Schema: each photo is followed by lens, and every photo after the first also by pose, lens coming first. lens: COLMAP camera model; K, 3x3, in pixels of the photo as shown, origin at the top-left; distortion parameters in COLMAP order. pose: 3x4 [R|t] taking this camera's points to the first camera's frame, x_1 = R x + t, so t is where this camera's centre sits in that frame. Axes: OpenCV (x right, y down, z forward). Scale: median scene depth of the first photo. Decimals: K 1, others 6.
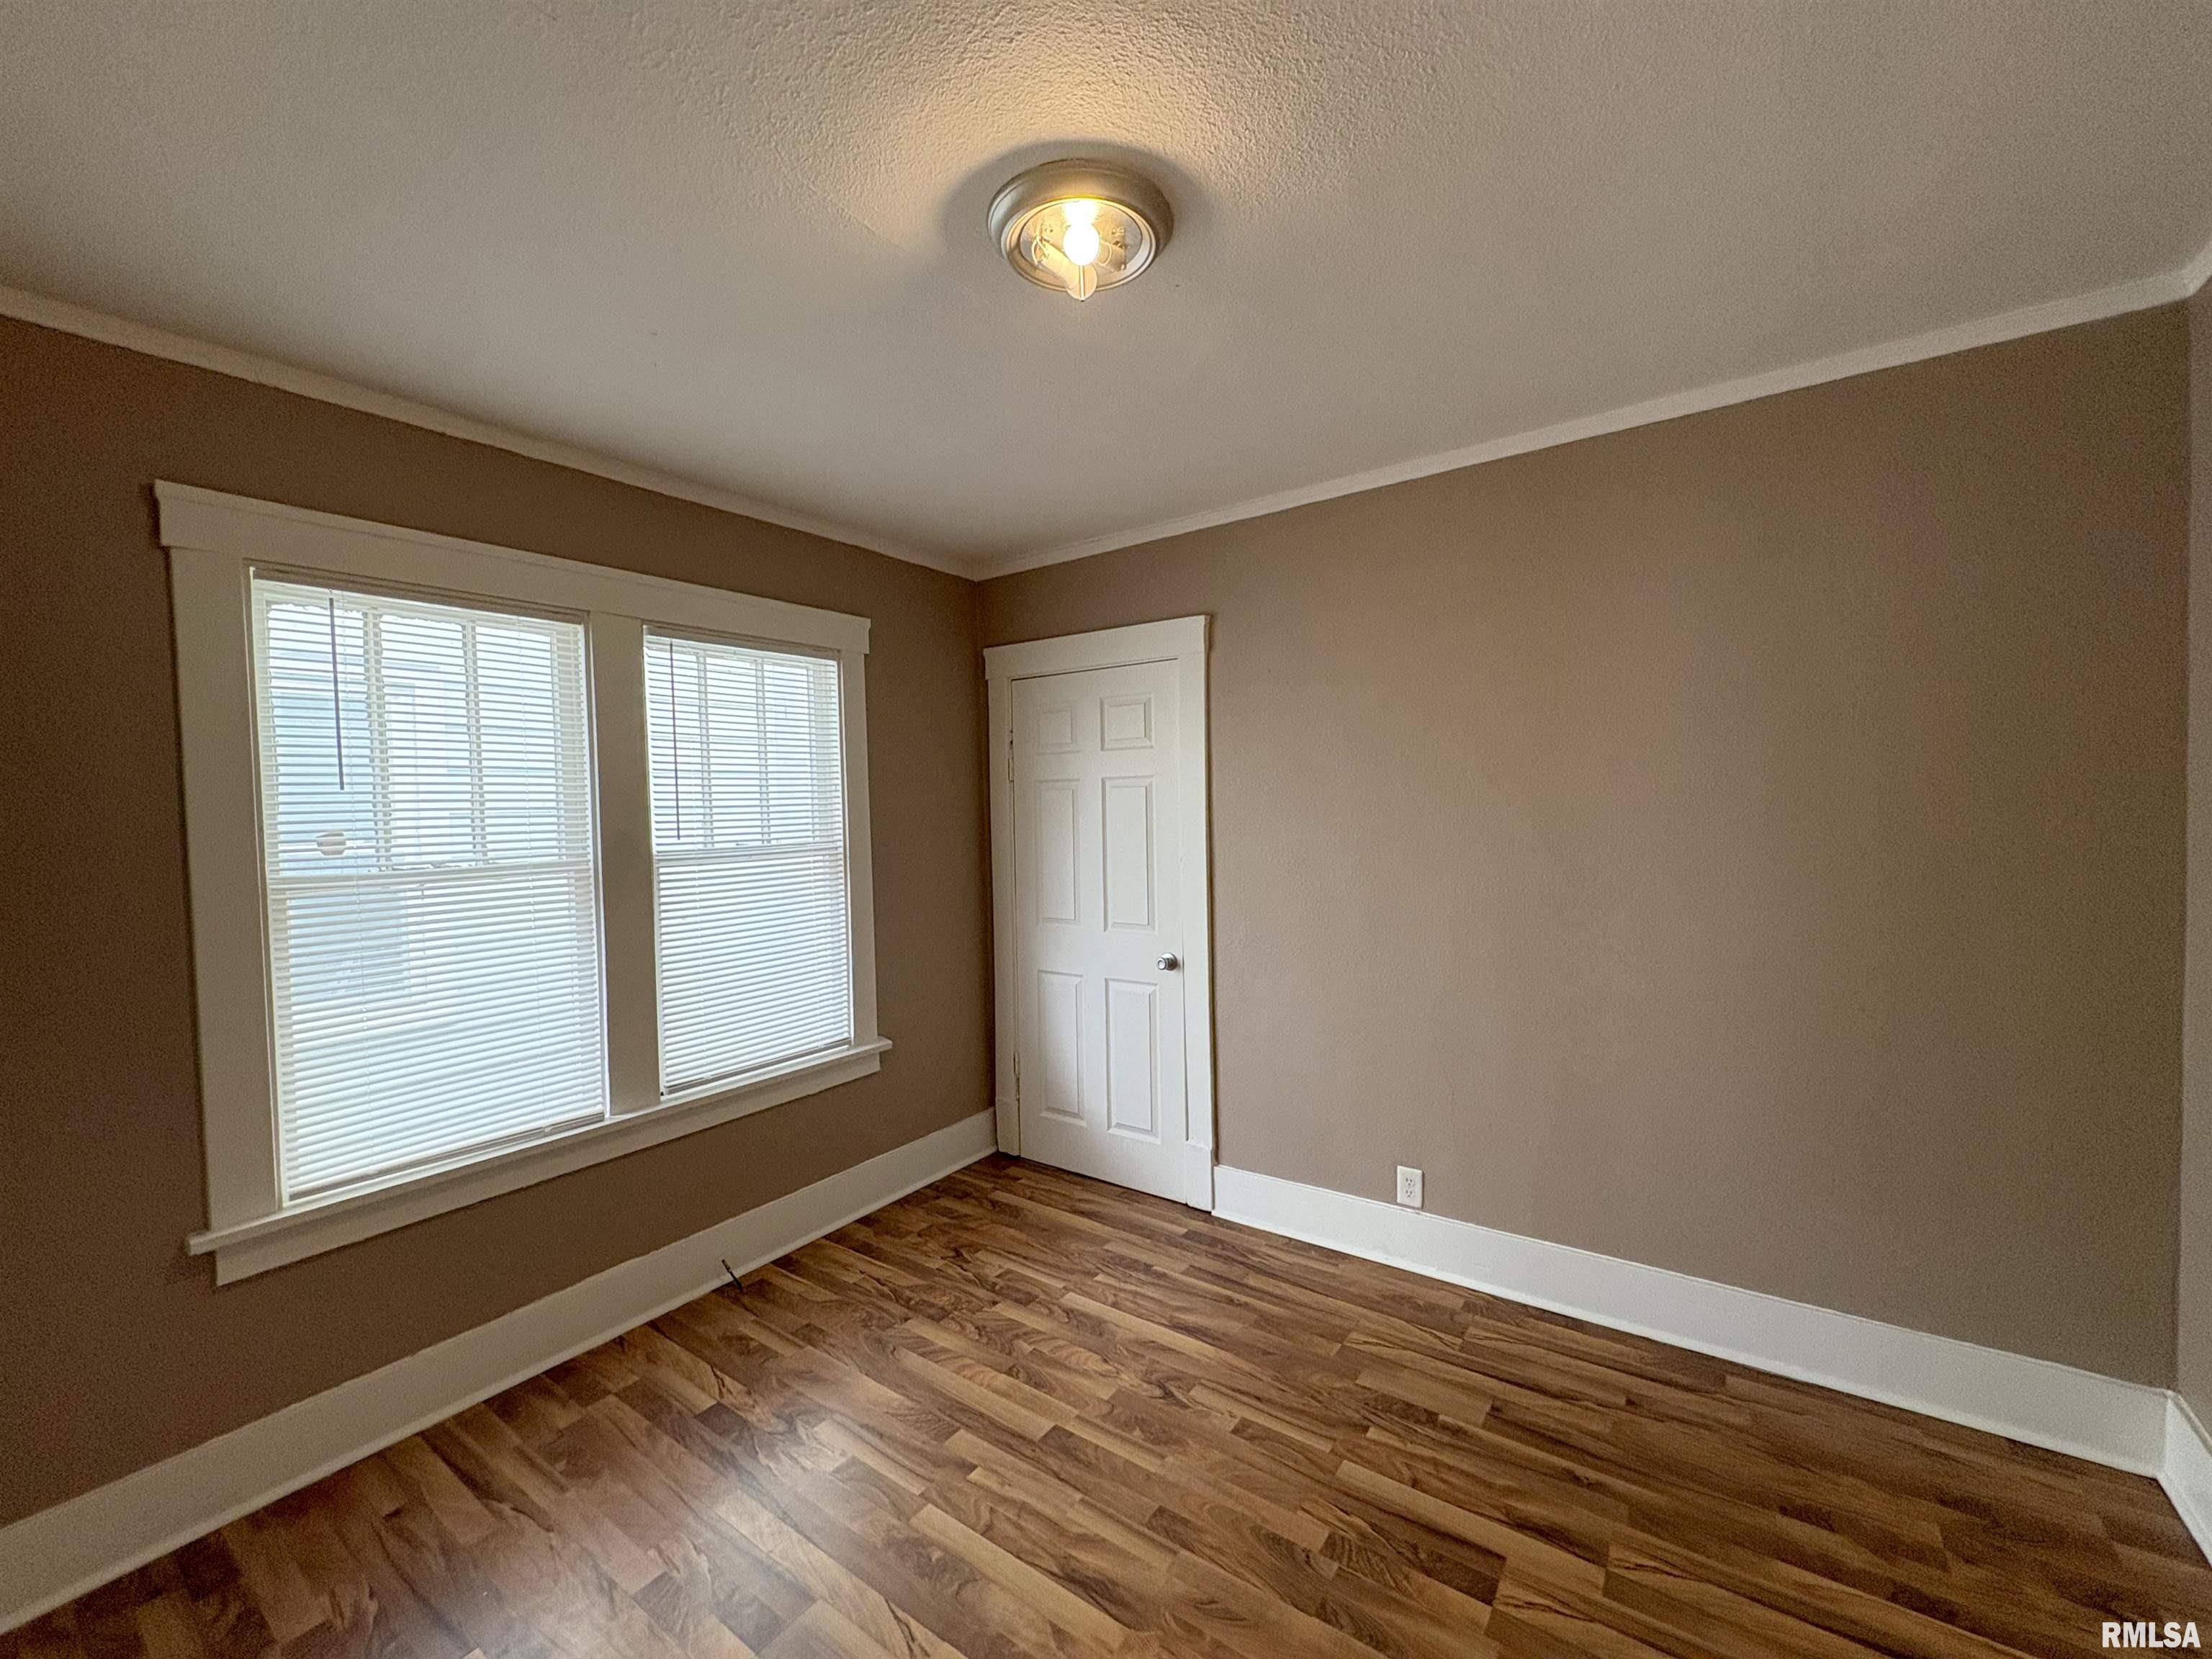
lens RADIAL K [[884.9, 0, 1095.0], [0, 884.9, 842.1], [0, 0, 1]] dist [-0.006816, 0.000749]
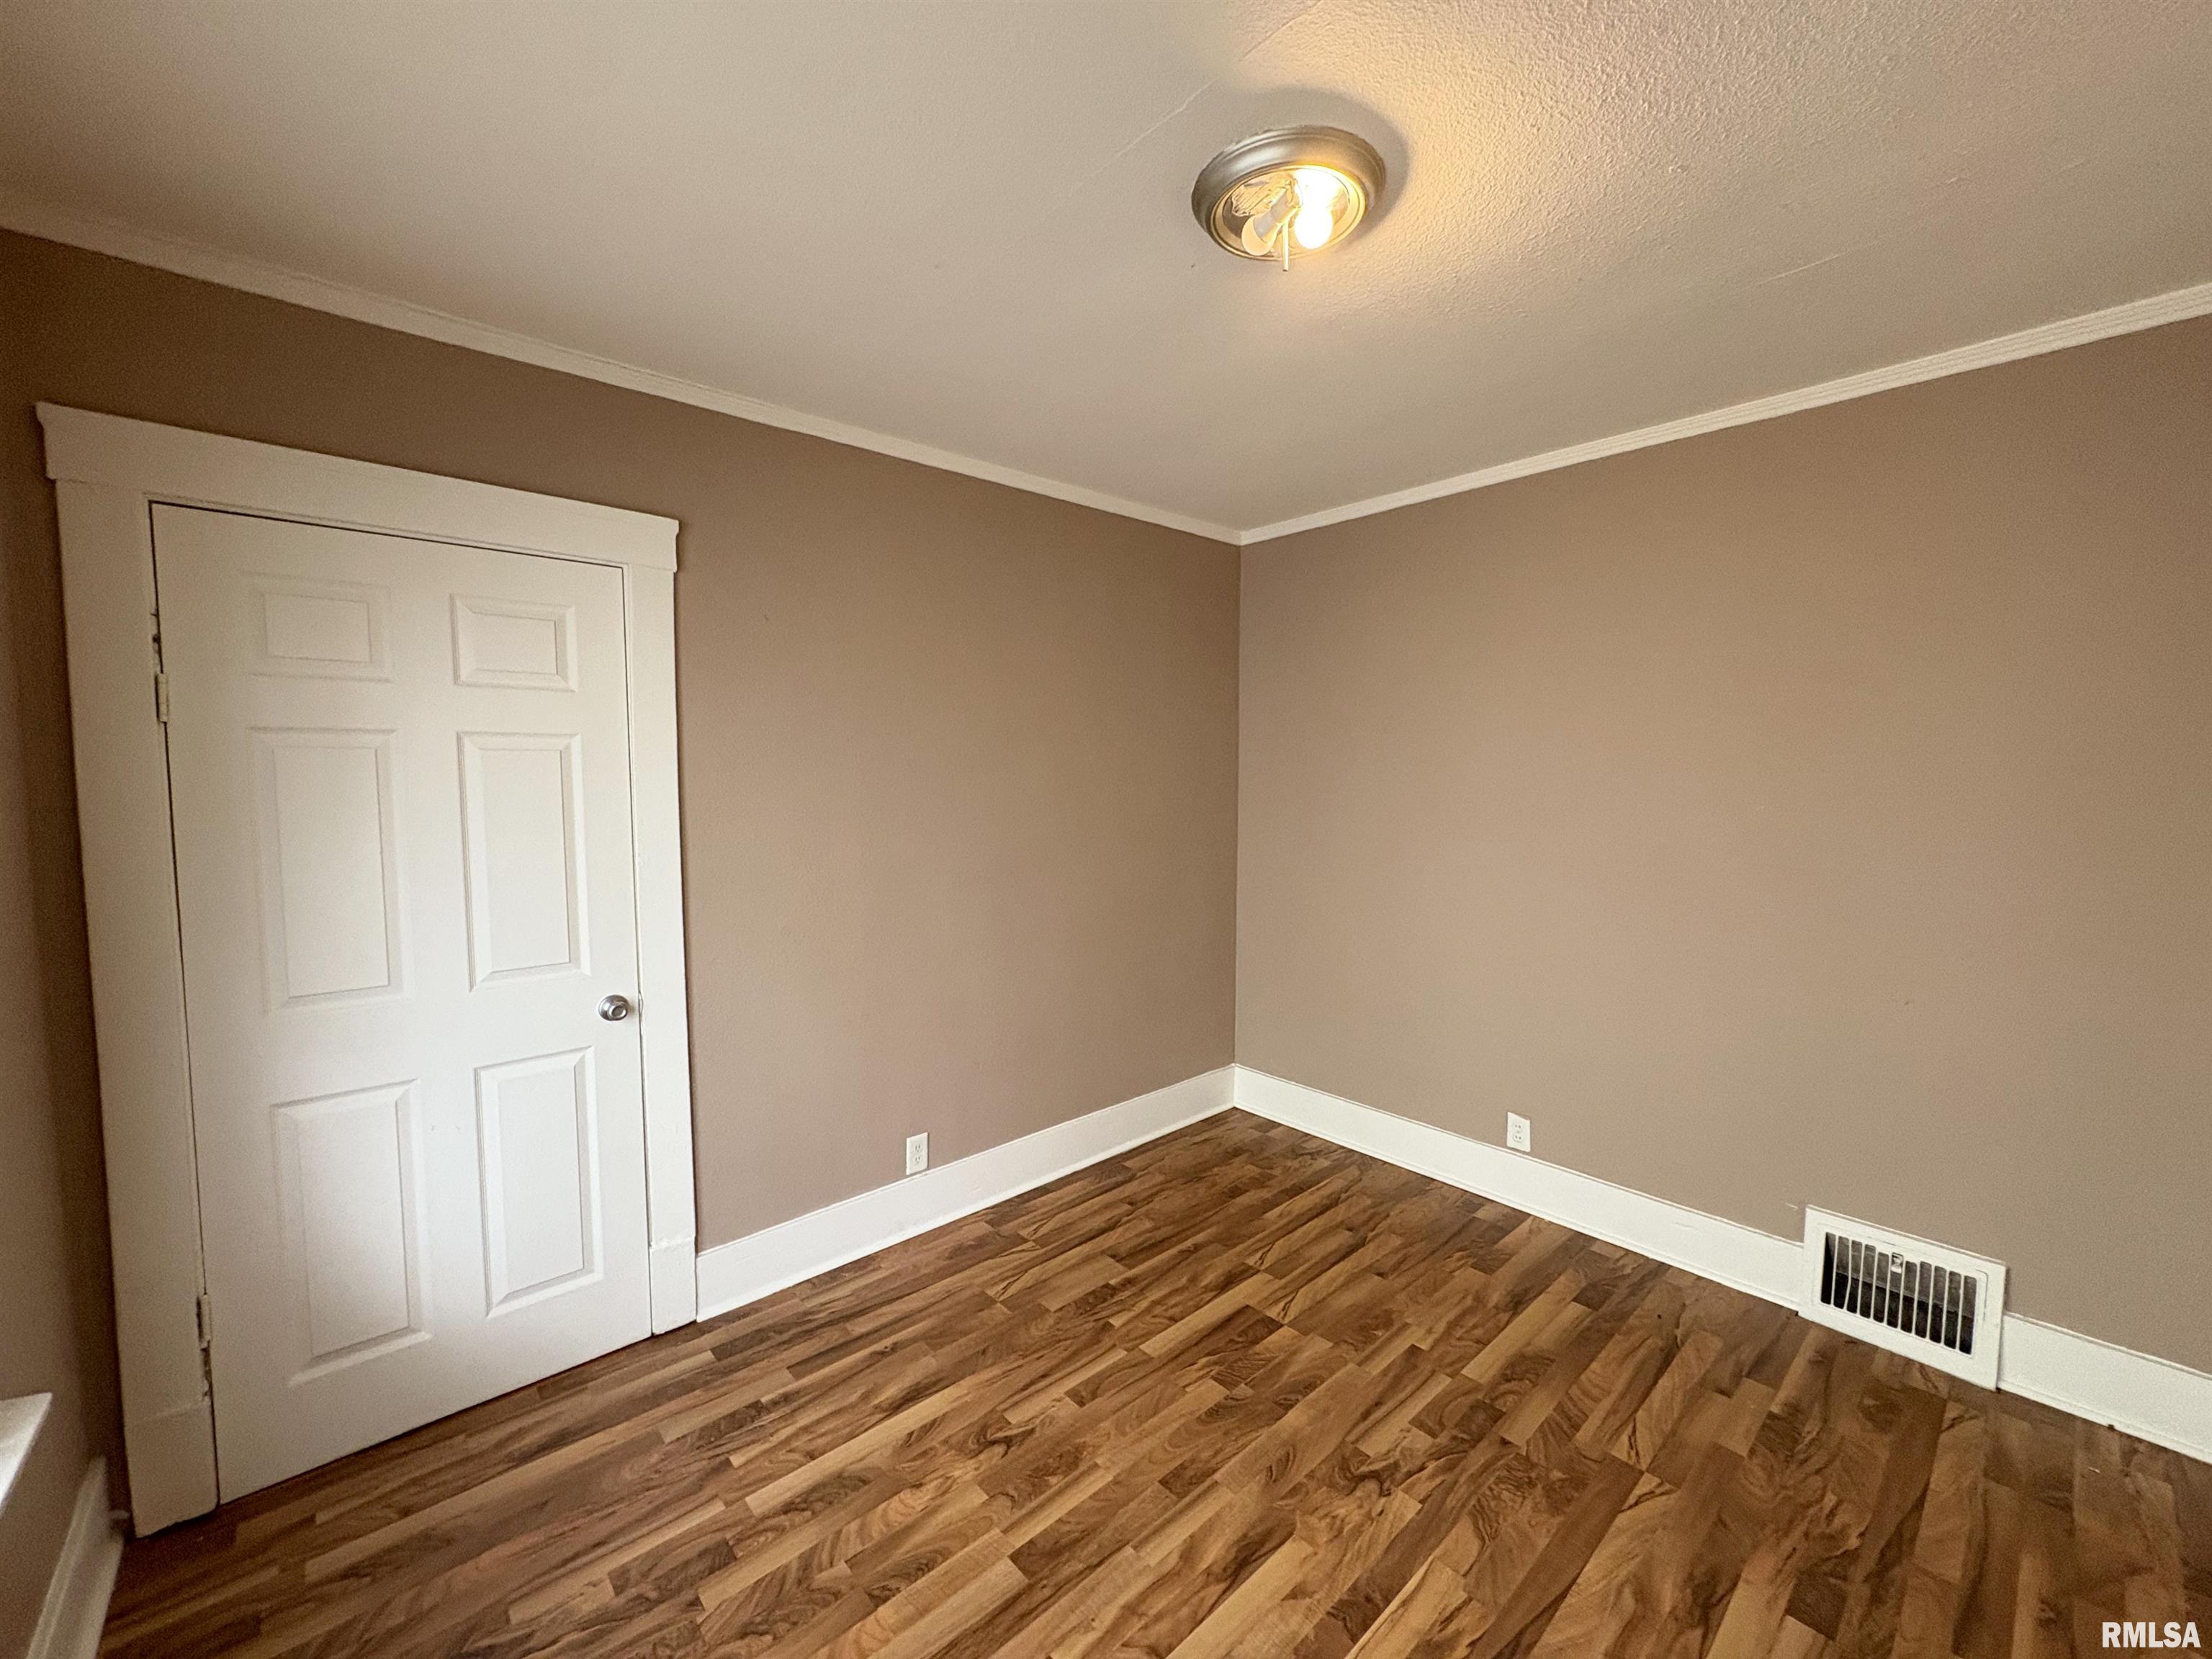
lens RADIAL K [[884.9, 0, 1117.3], [0, 884.9, 838.6], [0, 0, 1]] dist [-0.006816, 0.000749]
pose [[0.198747, -0.052183, 0.978661, -0.734324], [0.040373, 0.998170, 0.045024, -0.015732], [-0.979219, 0.030563, 0.200490, 0.694156]]
